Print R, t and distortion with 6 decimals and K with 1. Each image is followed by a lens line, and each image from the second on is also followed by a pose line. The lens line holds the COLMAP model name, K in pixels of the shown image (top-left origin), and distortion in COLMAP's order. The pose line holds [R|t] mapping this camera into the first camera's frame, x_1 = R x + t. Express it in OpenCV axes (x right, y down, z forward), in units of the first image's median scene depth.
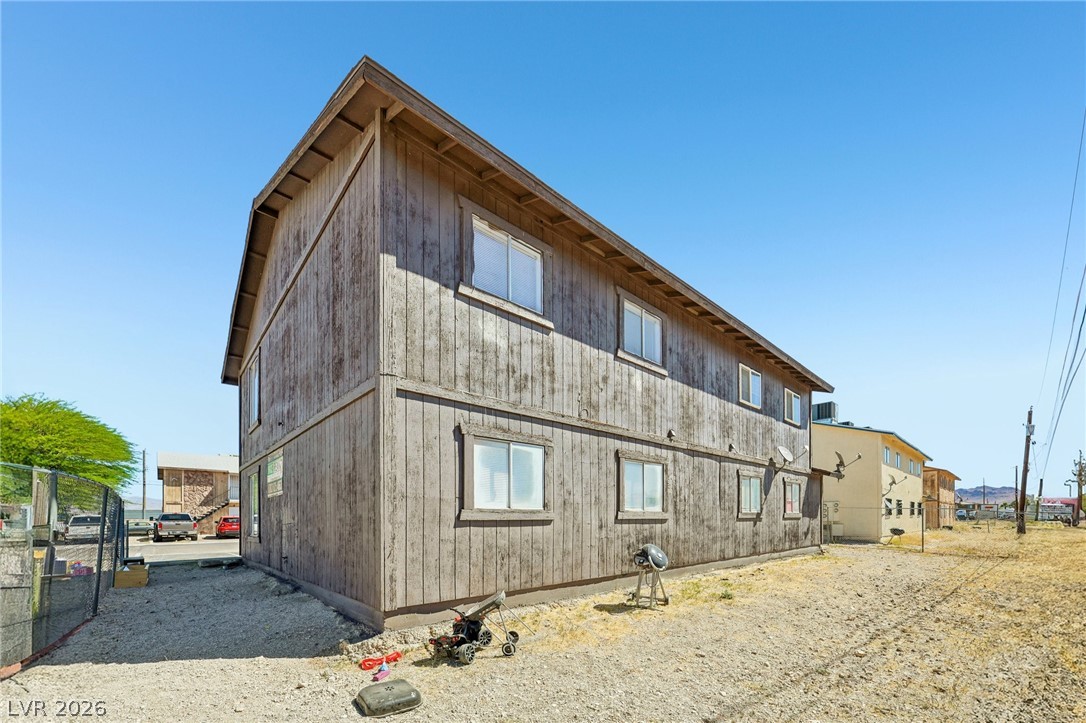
lens RADIAL K [[422.8, 0, 546.6], [0, 422.8, 522.8], [0, 0, 1]] dist [0.001817, 0.000248]
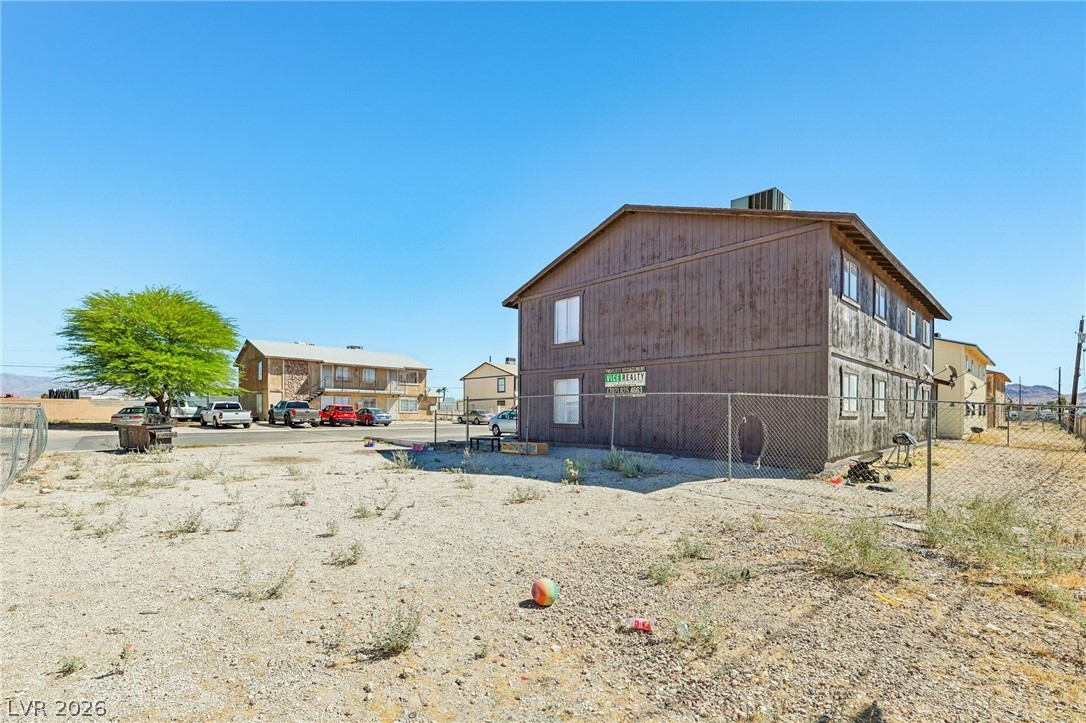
lens RADIAL K [[478.0, 0, 547.0], [0, 478.0, 418.4], [0, 0, 1]] dist [0.000446, -0.000308]
pose [[0.999508, 0.017500, 0.026034, -0.318493], [-0.017624, 0.999834, 0.004561, 0.003945], [-0.025950, -0.005018, 0.999651, -0.232569]]
